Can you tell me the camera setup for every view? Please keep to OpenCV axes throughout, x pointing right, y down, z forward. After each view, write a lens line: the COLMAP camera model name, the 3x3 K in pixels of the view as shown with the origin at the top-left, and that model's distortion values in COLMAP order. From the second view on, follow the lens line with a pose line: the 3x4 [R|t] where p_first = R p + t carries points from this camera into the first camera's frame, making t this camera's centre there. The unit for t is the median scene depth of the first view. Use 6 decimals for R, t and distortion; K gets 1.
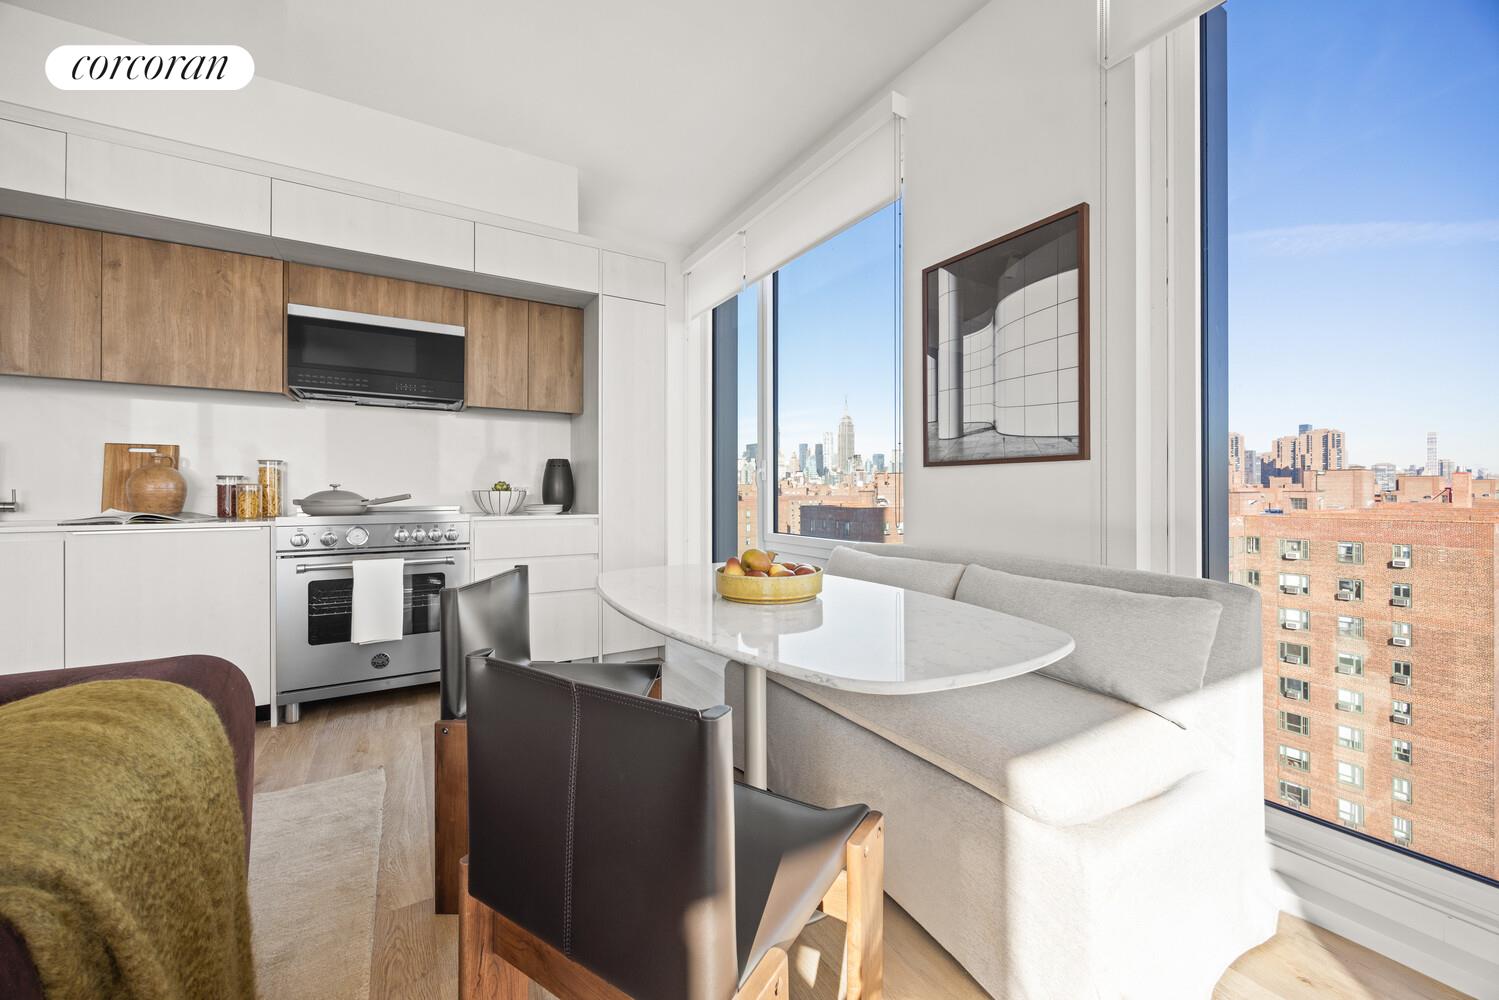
lens RADIAL K [[579.3, 0, 747.4], [0, 579.3, 489.0], [0, 0, 1]] dist [-0.001294, 0.000054]
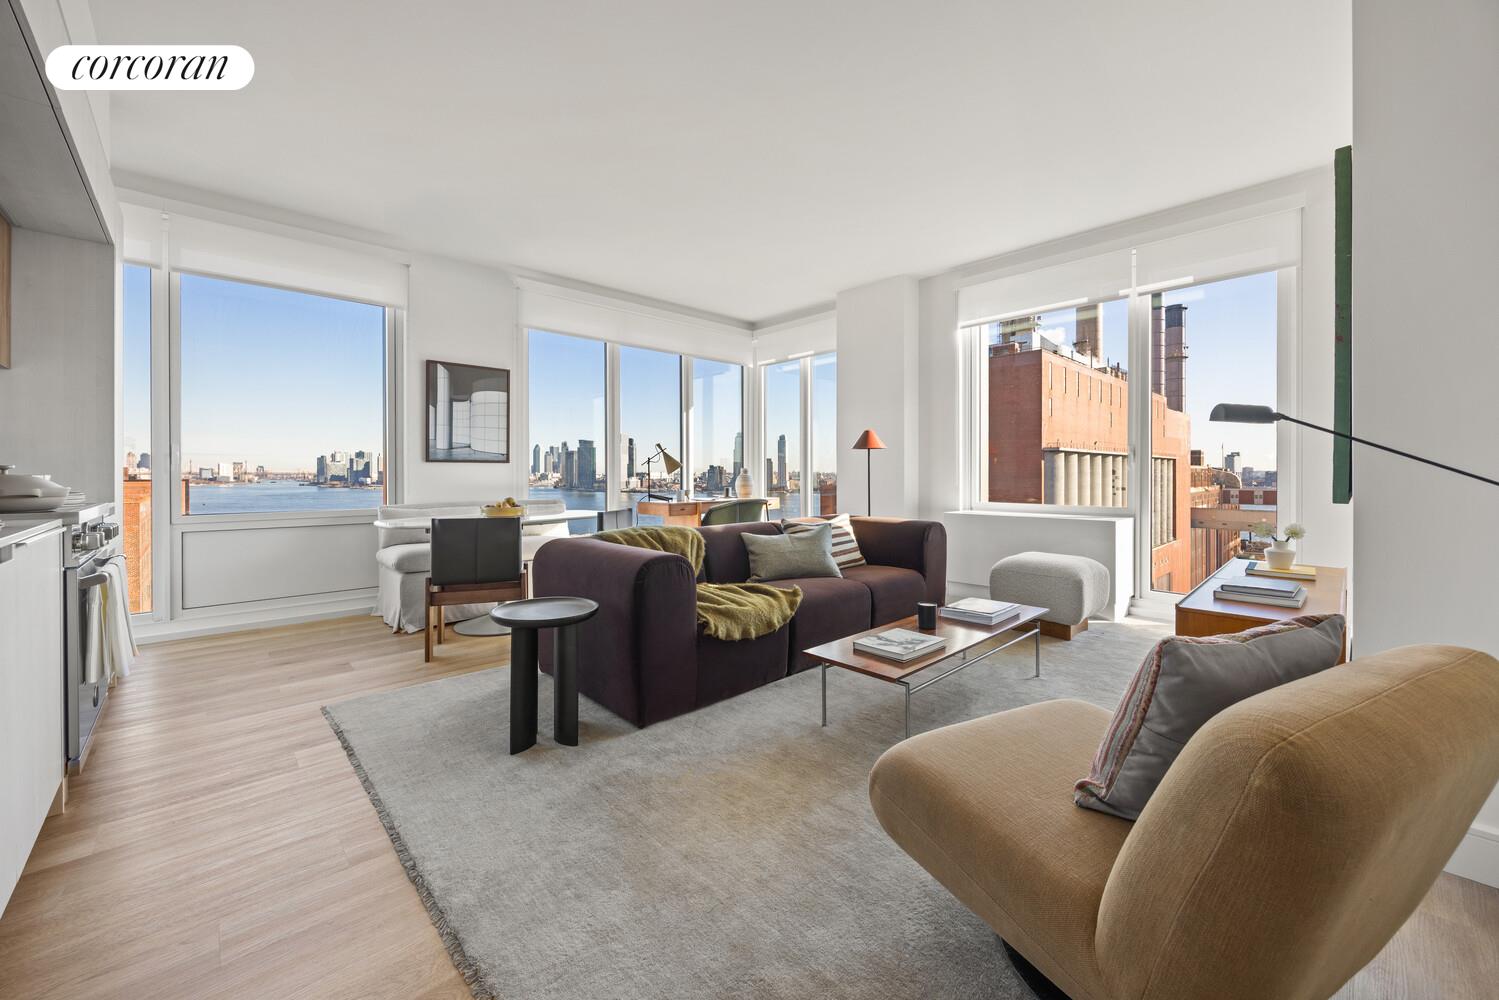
lens RADIAL K [[579.3, 0, 744.2], [0, 579.3, 474.0], [0, 0, 1]] dist [-0.001294, 0.000054]
pose [[-0.197307, 0.000291, 0.980342, -1.529972], [-0.000857, 1.000000, -0.000470, 0.001639], [-0.980341, -0.000933, -0.197307, 0.293240]]
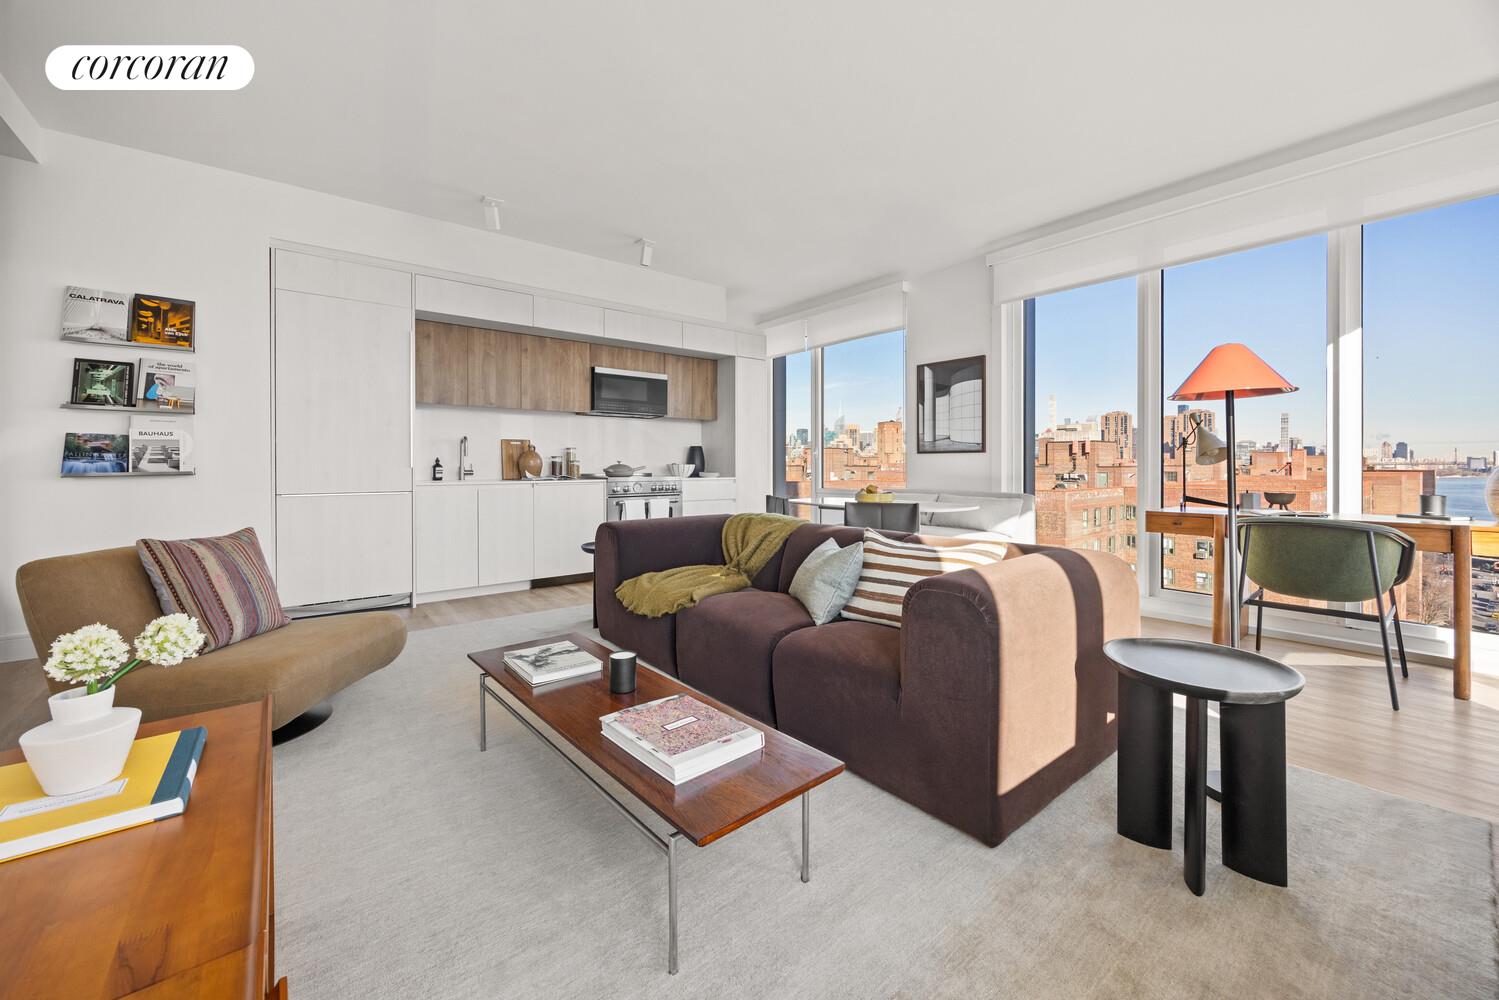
lens RADIAL K [[579.3, 0, 742.4], [0, 579.3, 468.1], [0, 0, 1]] dist [-0.001294, 0.000054]
pose [[0.992940, -0.000115, 0.118617, -0.540107], [-0.000881, 0.999965, 0.008340, 0.000027], [-0.118613, -0.008385, 0.992905, -0.978003]]
